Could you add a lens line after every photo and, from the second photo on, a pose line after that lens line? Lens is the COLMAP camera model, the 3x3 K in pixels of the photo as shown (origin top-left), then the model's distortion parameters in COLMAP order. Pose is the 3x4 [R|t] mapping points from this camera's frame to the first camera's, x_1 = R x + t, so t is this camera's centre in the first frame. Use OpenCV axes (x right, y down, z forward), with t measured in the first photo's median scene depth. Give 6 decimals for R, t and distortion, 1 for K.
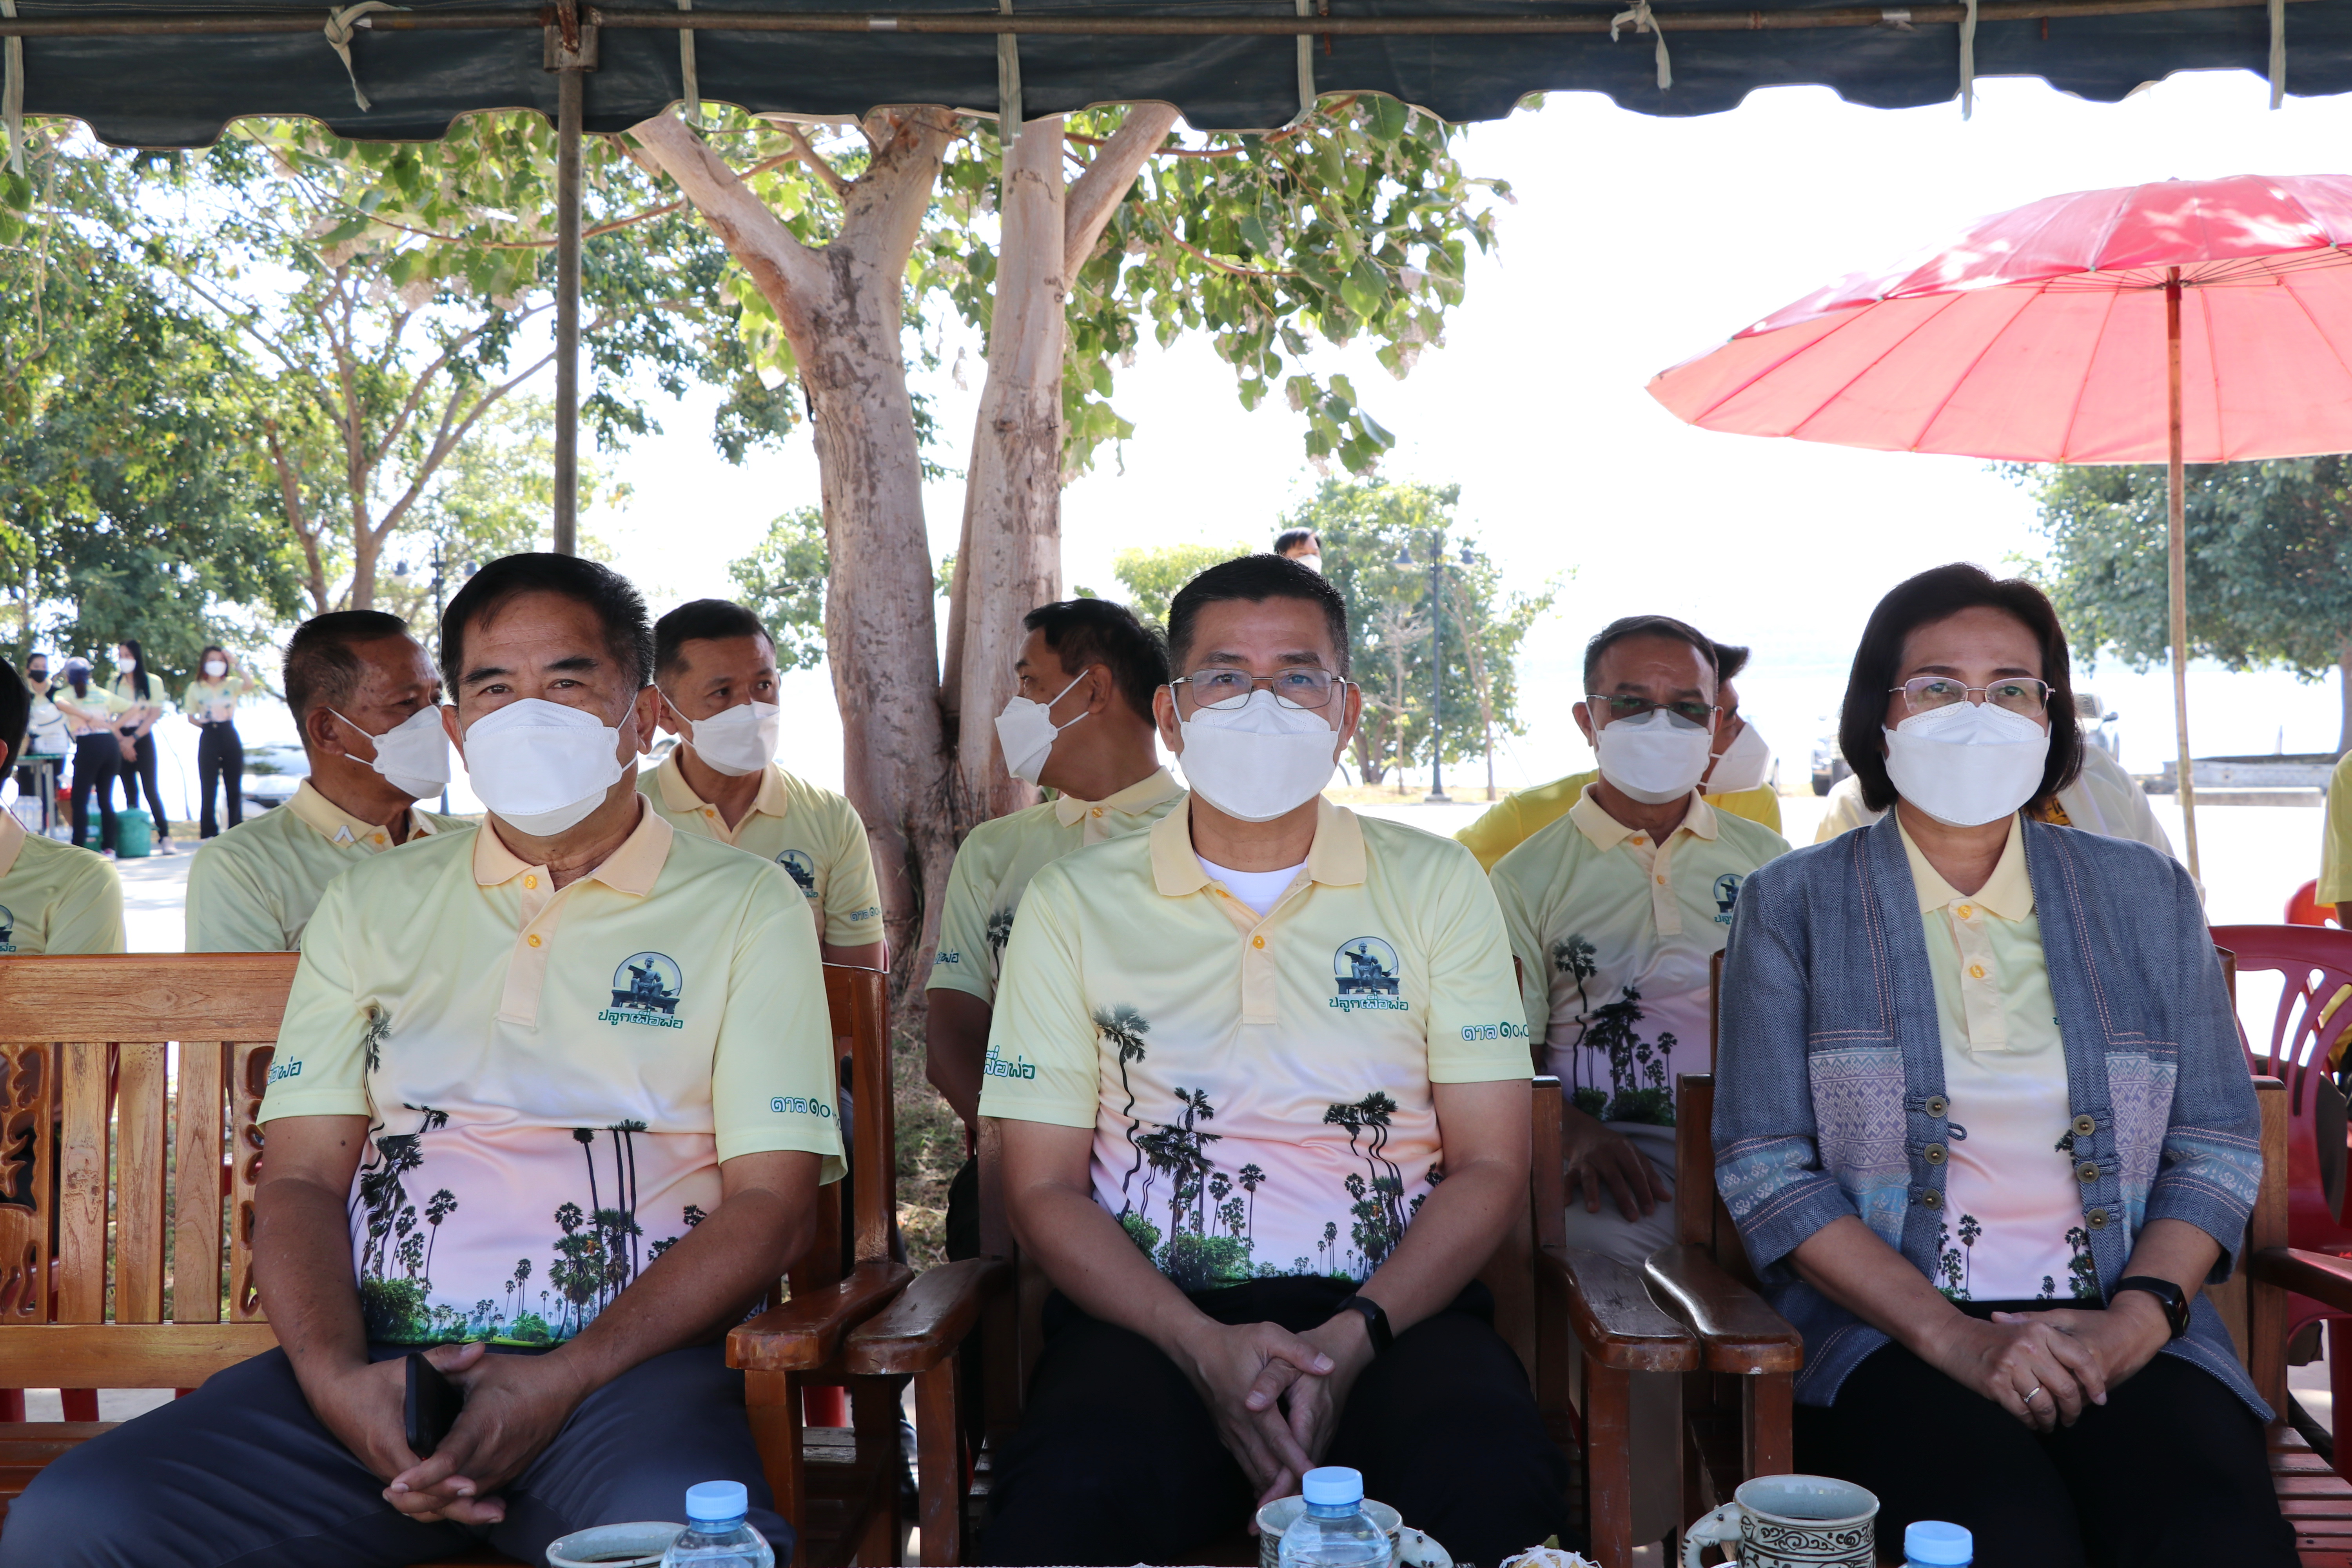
lens RADIAL K [[2664.6, 0, 1176.0], [0, 2664.6, 784.0], [0, 0, 1]] dist [0.005539, 0.009829]
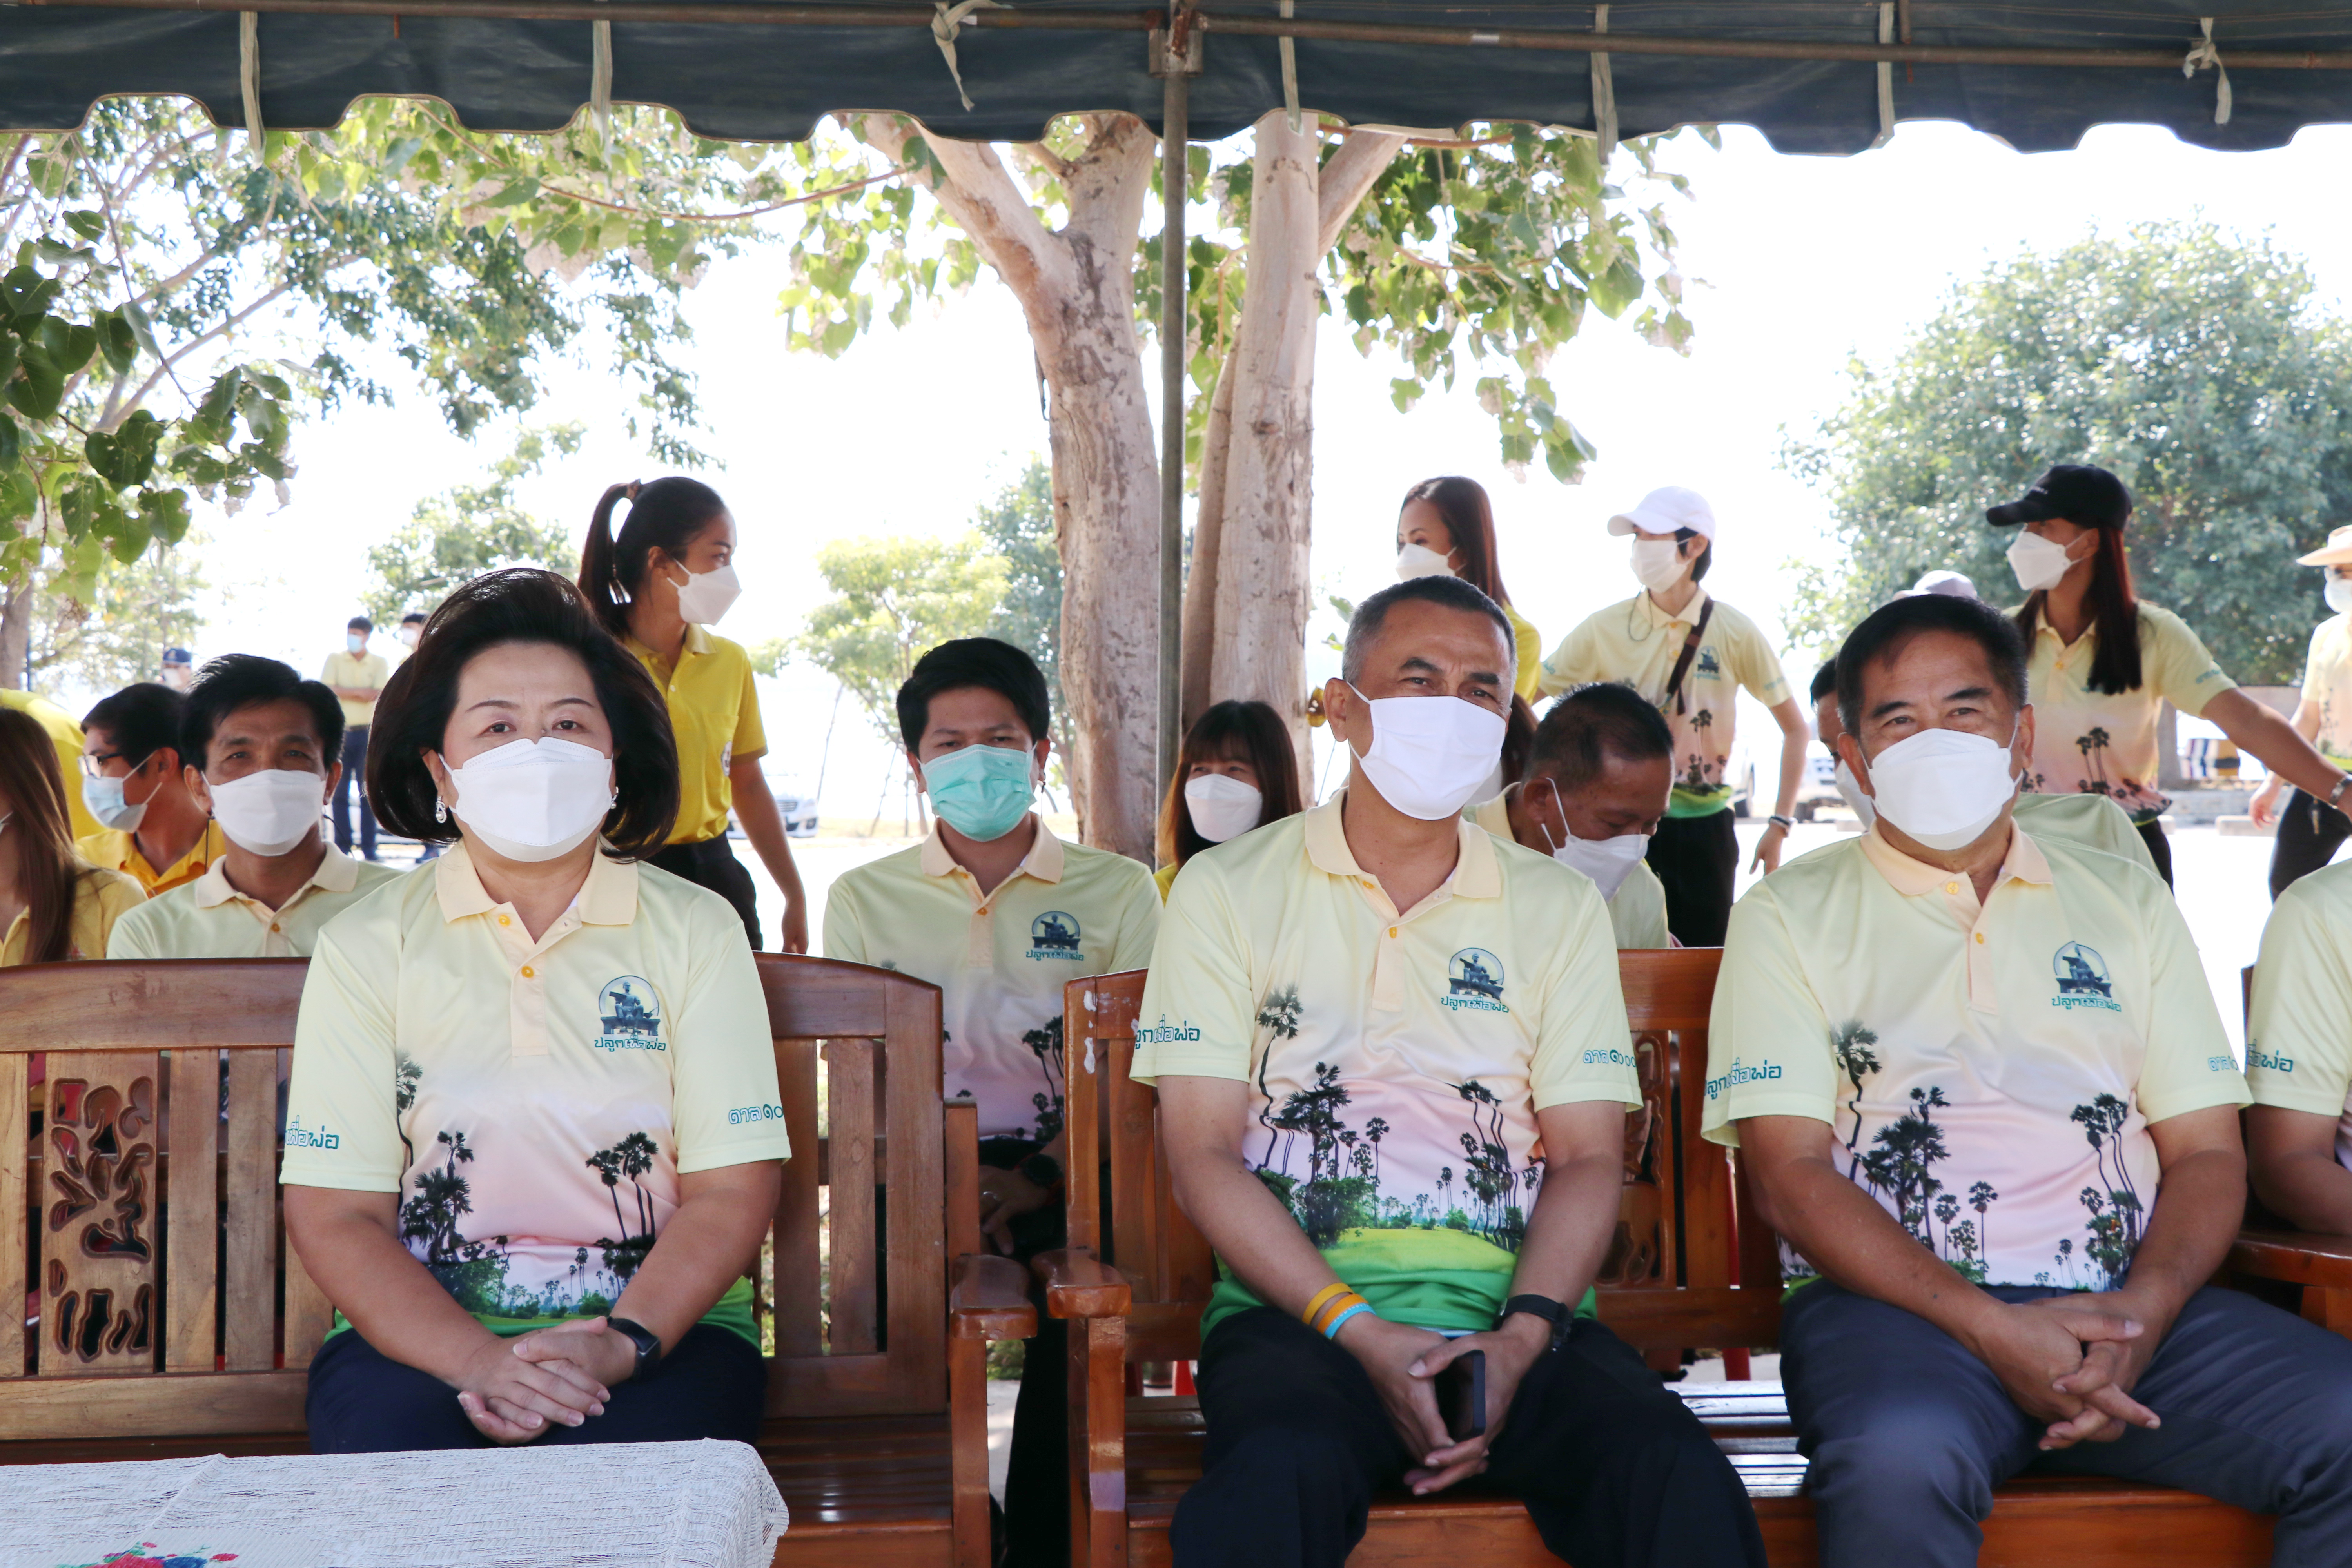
lens RADIAL K [[3054.3, 0, 1176.0], [0, 3054.3, 784.0], [0, 0, 1]] dist [0.040712, 0.006304]
pose [[0.991979, 0.004579, 0.126318, -0.230987], [-0.003476, 0.999954, -0.008952, 0.002193], [-0.126353, 0.008441, 0.991949, -0.072885]]
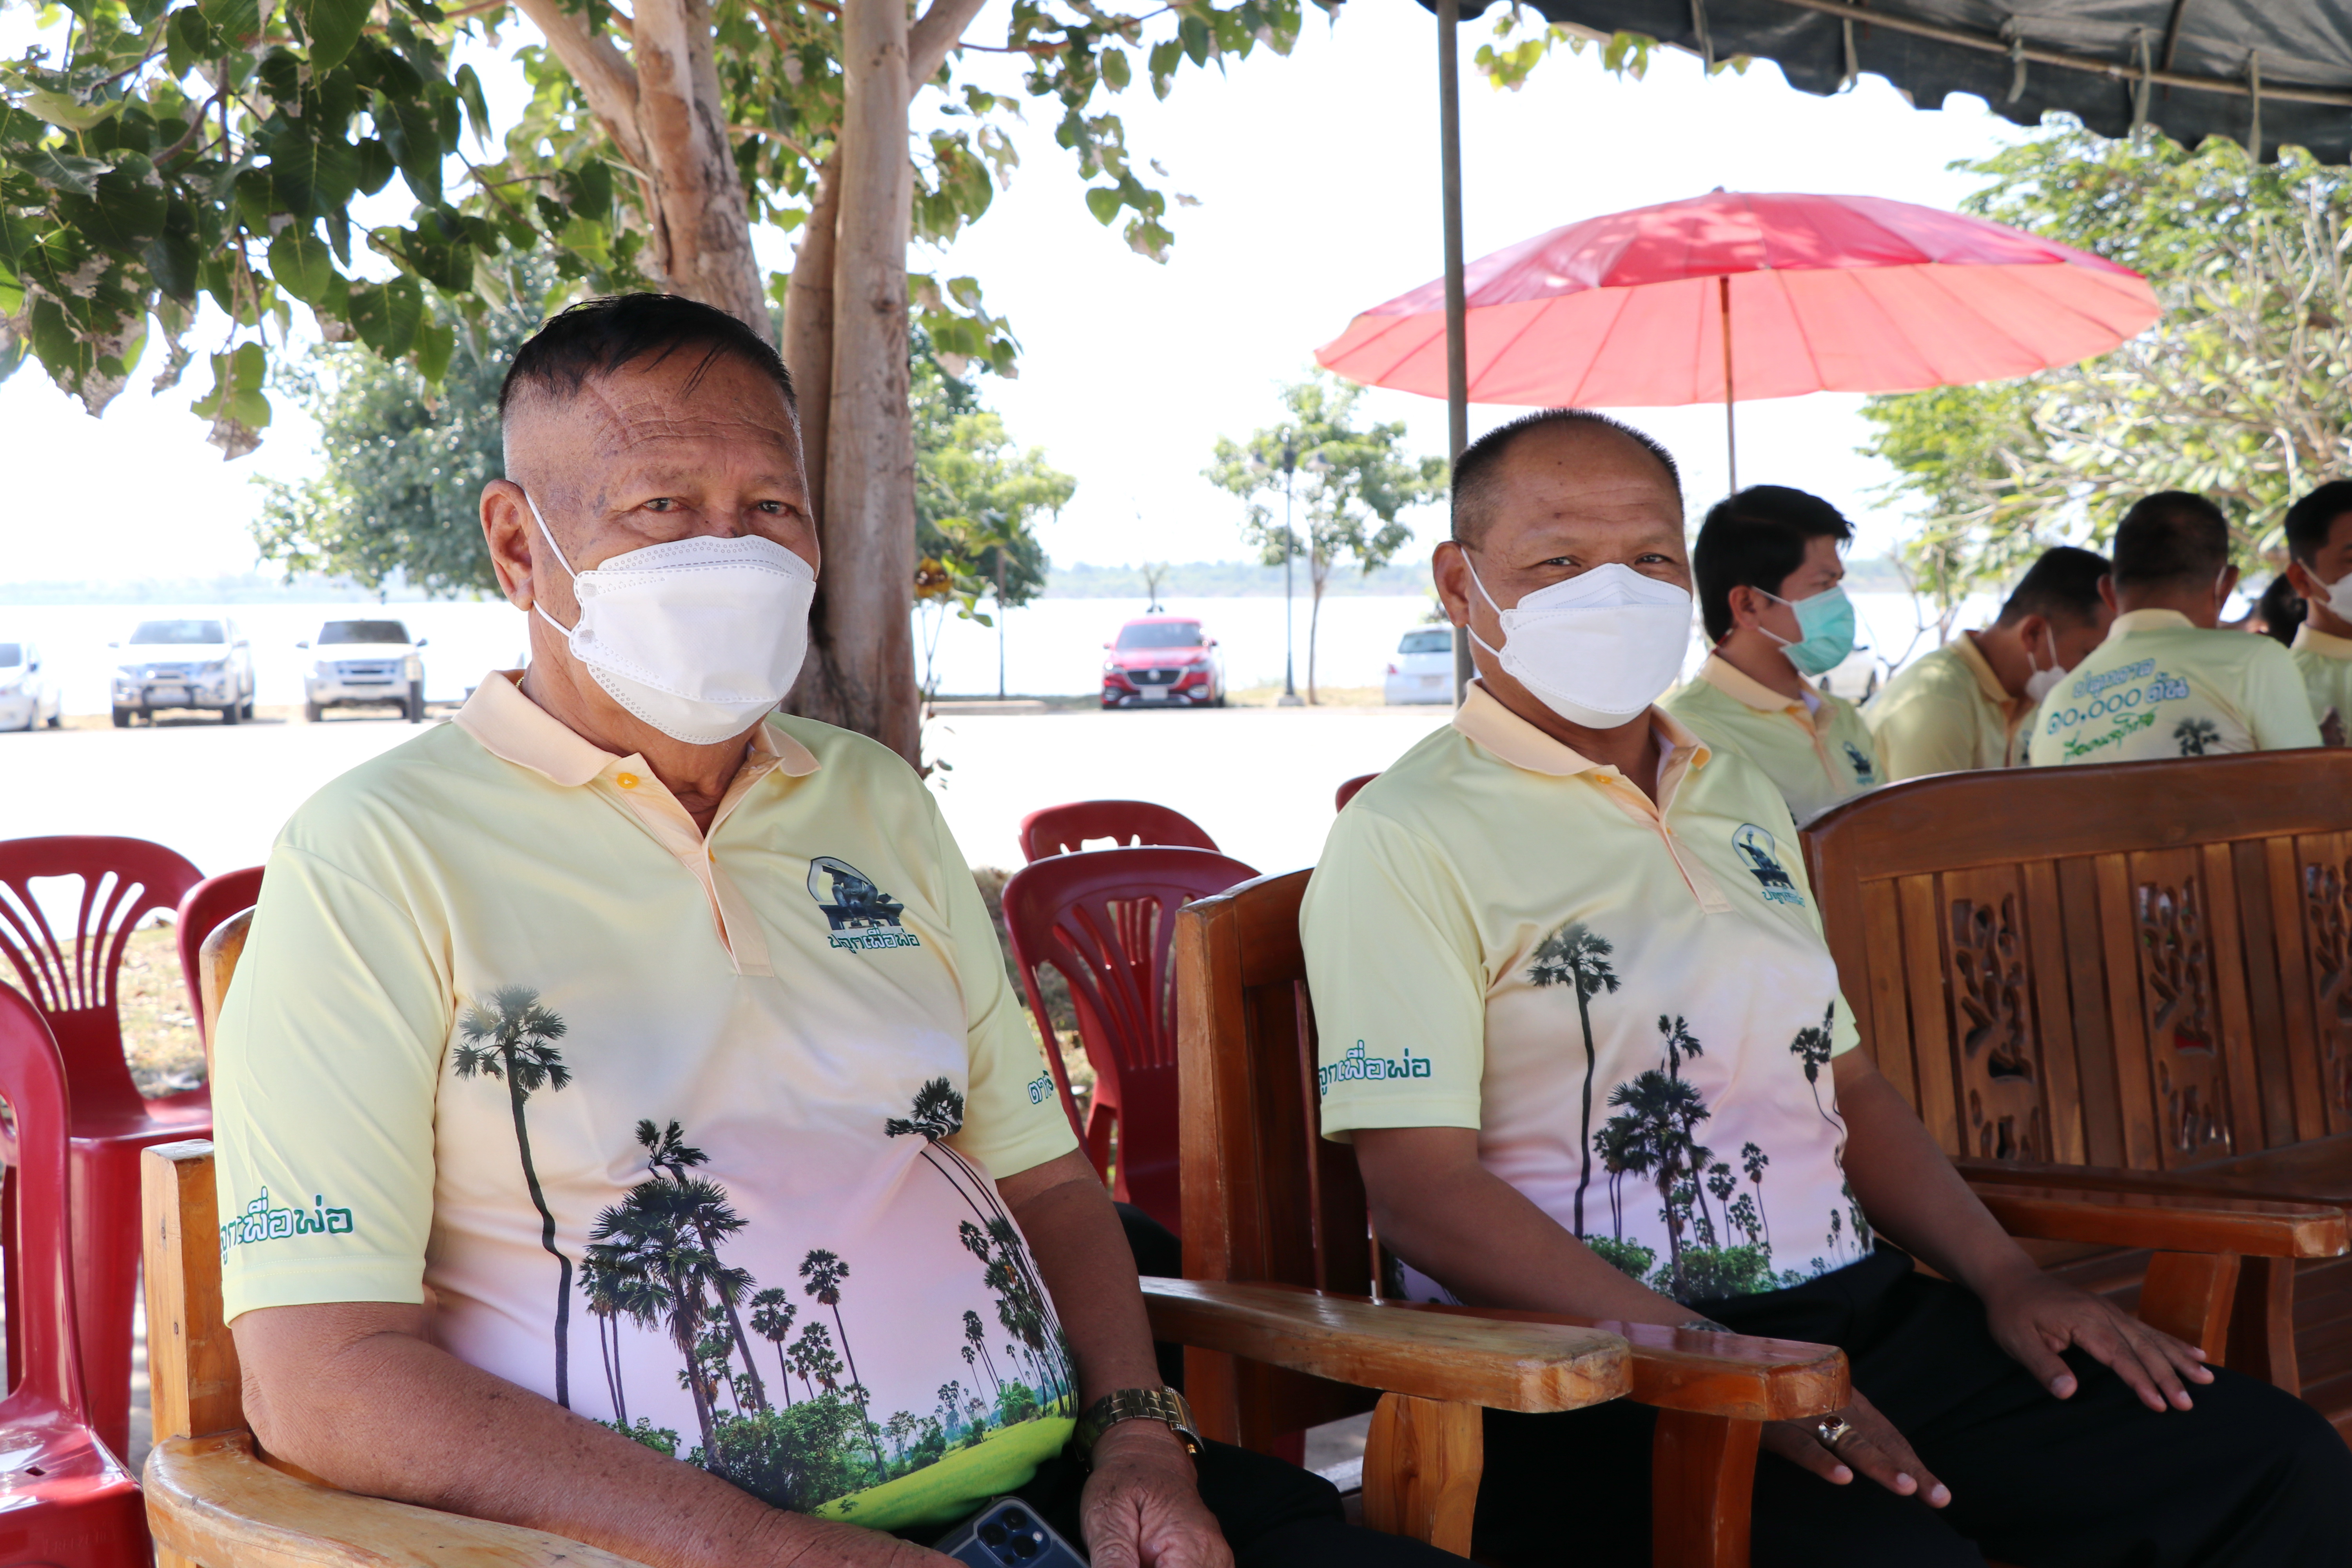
lens RADIAL K [[2752.5, 0, 1176.0], [0, 2752.5, 784.0], [0, 0, 1]] dist [0.023455, 0.017897]
pose [[0.770453, -0.032680, 0.636659, -0.626882], [0.017749, 0.999398, 0.029820, 0.012435], [-0.637250, -0.011675, 0.770569, 0.148220]]
